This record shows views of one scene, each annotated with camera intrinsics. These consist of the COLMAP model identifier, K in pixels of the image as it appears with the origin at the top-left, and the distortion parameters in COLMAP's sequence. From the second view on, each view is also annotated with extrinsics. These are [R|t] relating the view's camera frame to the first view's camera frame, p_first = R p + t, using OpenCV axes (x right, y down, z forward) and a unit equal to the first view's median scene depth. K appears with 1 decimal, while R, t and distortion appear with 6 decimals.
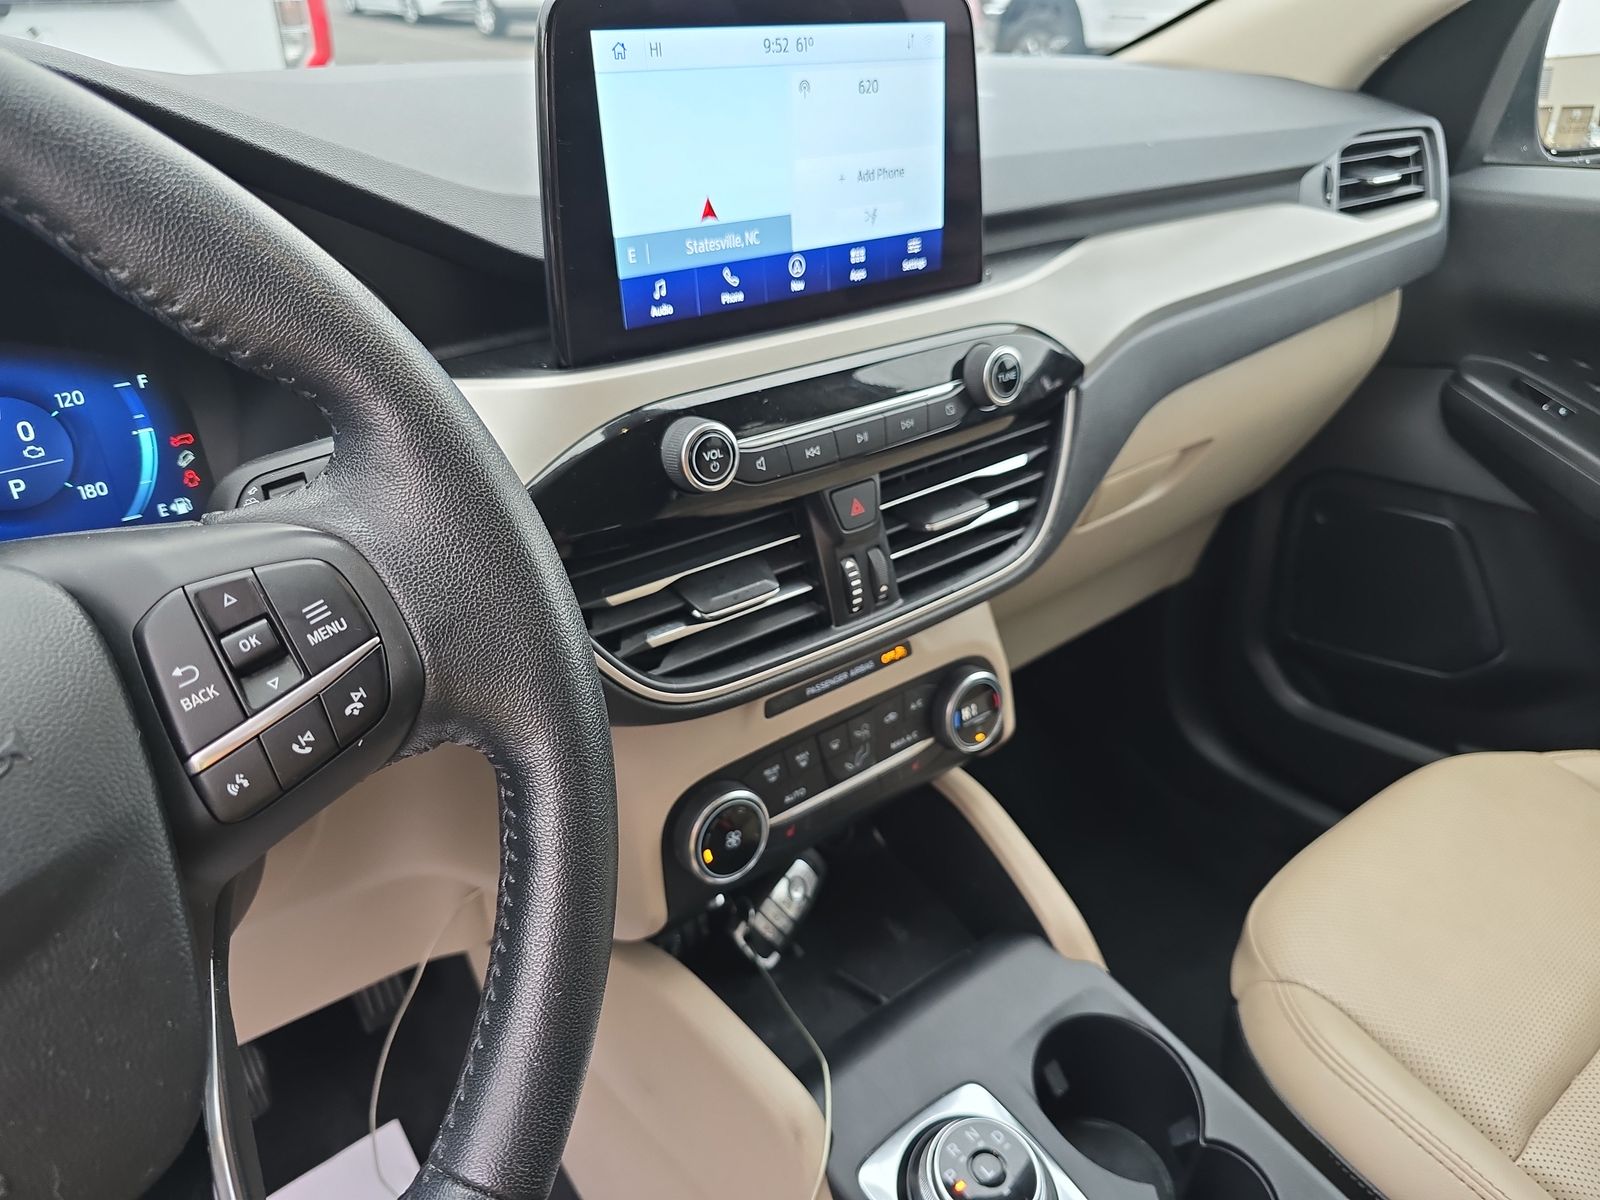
lens RADIAL K [[1090.3, 0, 811.5], [0, 1090.3, 598.6], [0, 0, 1]] dist [-0.000414, -0.006849]
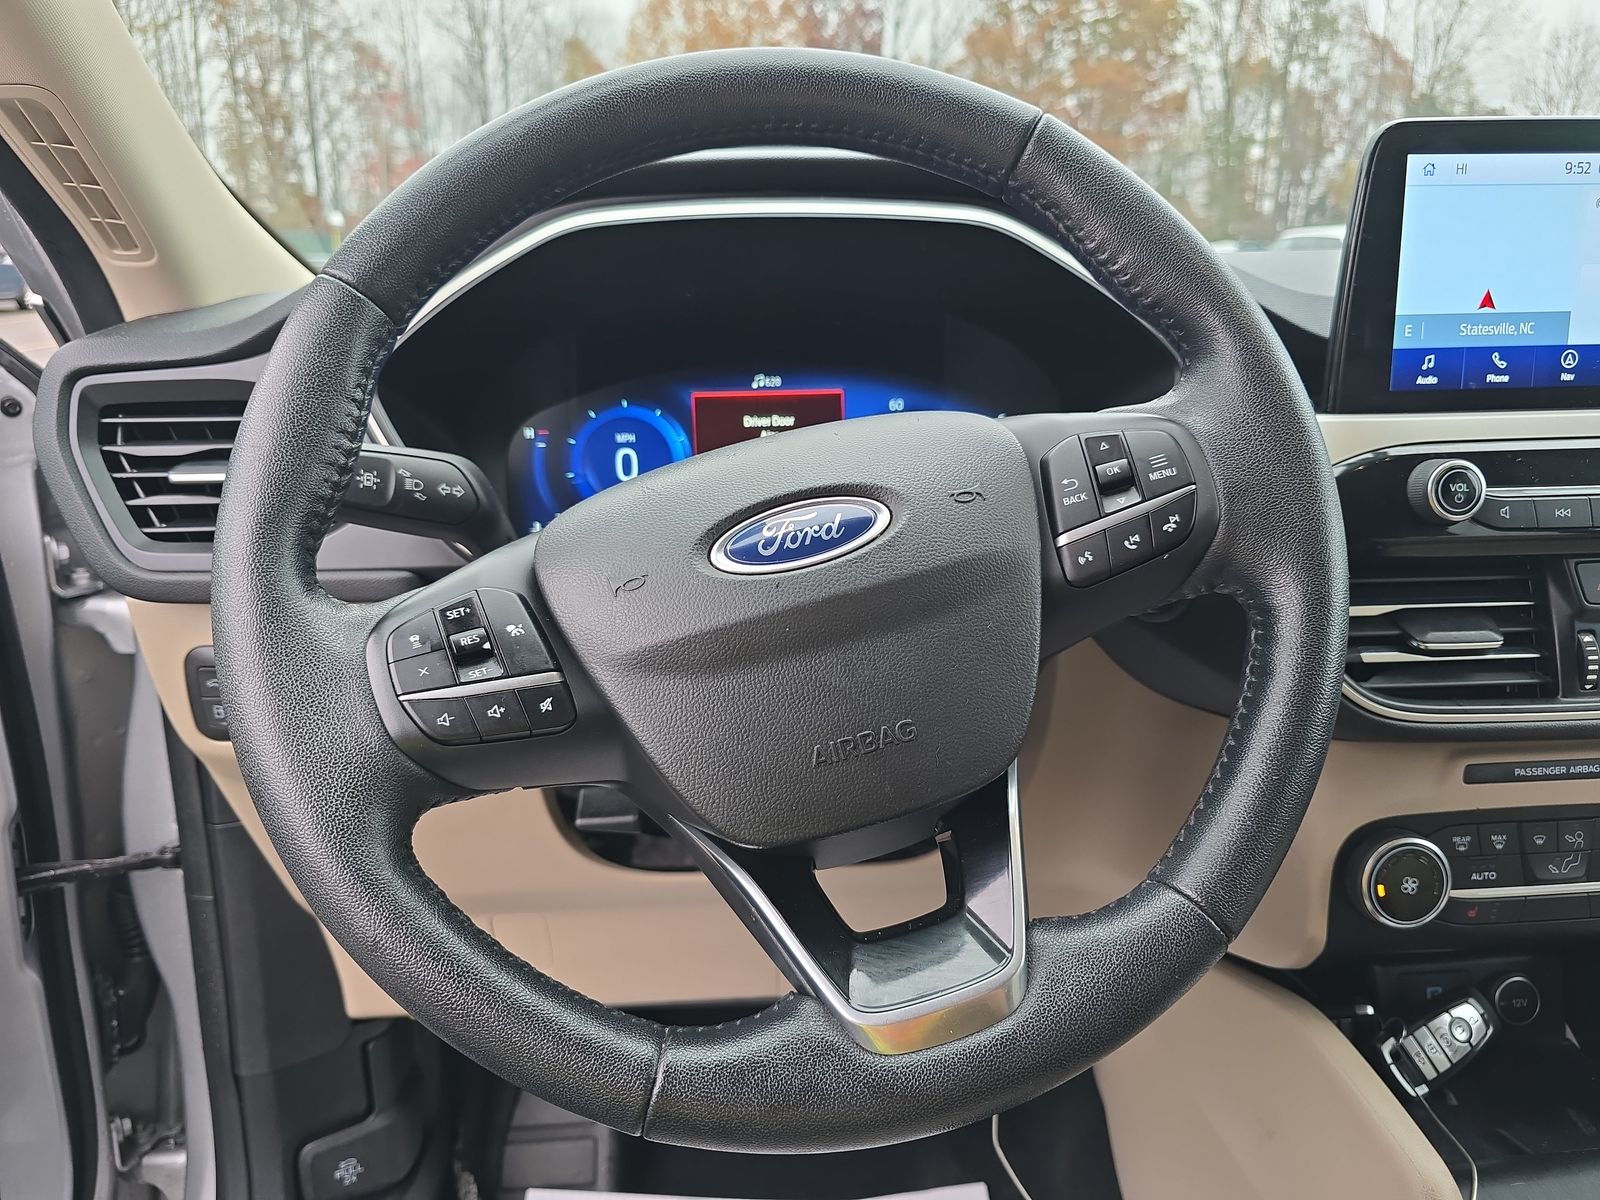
lens RADIAL K [[1090.3, 0, 811.5], [0, 1090.3, 598.6], [0, 0, 1]] dist [-0.000414, -0.006849]
pose [[0.820470, 0.130468, -0.556604, 0.001295], [-0.259743, 0.952391, -0.159637, 0.314976], [0.509277, 0.275552, 0.815296, -0.219317]]
